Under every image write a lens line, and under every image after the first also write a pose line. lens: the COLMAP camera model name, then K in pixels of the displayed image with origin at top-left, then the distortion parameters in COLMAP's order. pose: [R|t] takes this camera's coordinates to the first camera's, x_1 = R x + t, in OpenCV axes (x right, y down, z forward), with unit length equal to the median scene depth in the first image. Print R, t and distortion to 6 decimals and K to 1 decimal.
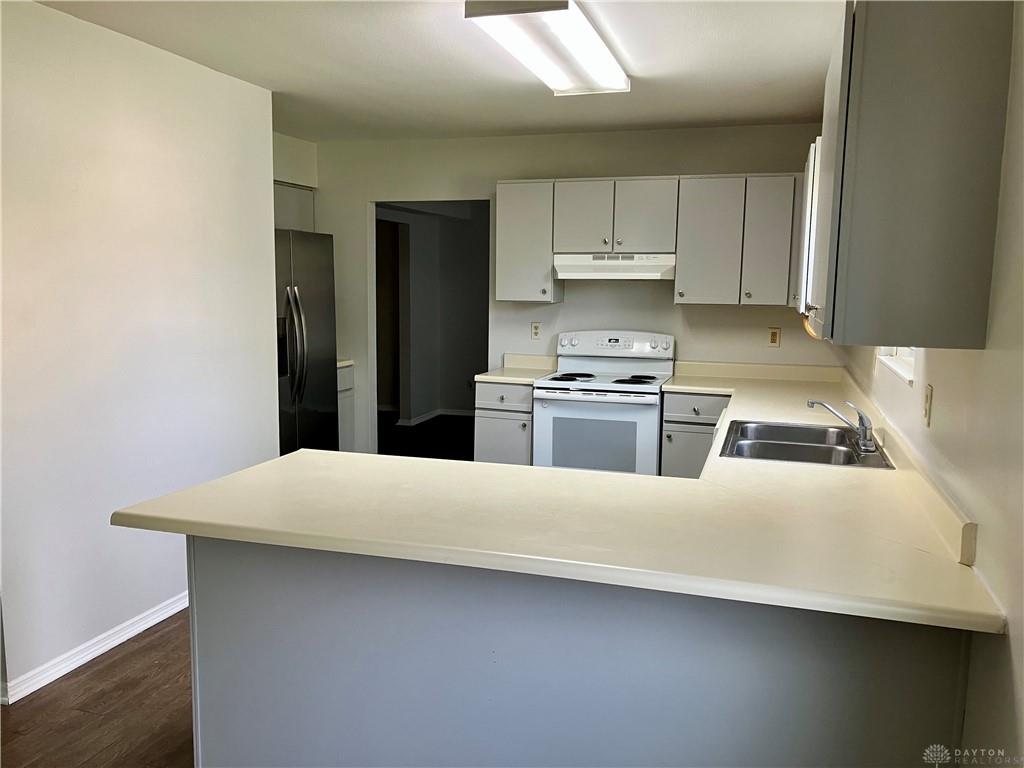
lens RADIAL K [[837.7, 0, 515.2], [0, 837.7, 383.6], [0, 0, 1]] dist [0.036670, -0.040370]
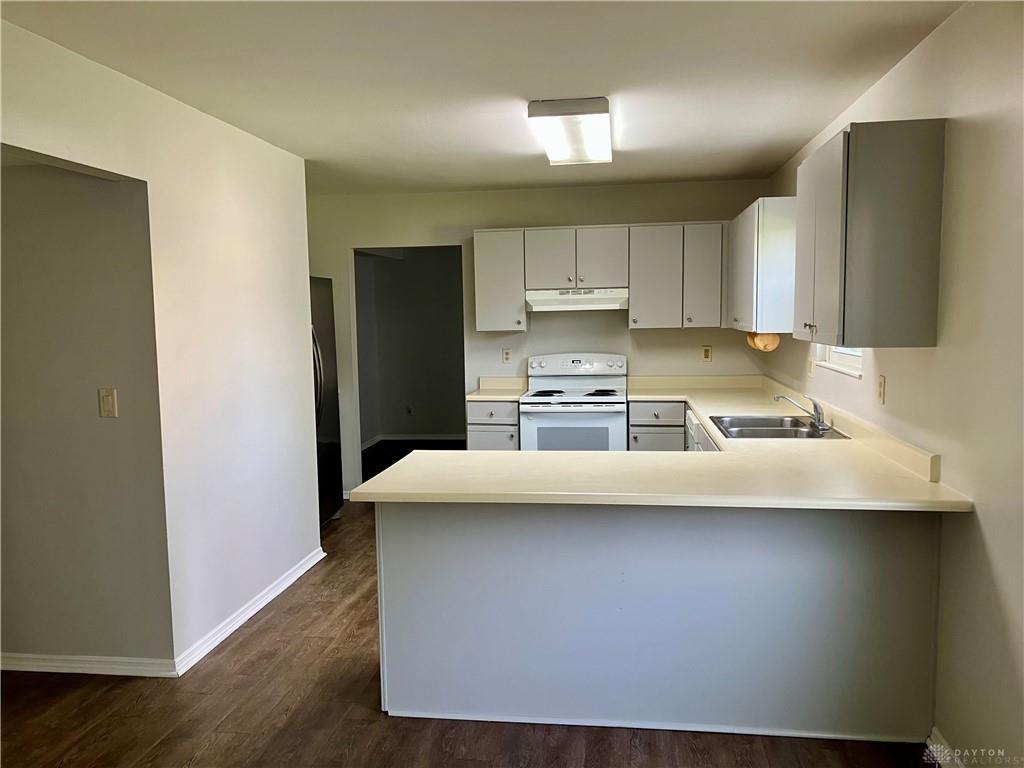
lens RADIAL K [[837.7, 0, 506.8], [0, 837.7, 388.0], [0, 0, 1]] dist [0.036670, -0.040370]
pose [[0.985567, -0.044244, 0.163400, -0.189233], [0.049432, 0.998390, -0.027821, 0.015125], [-0.161906, 0.035497, 0.986167, -0.165028]]
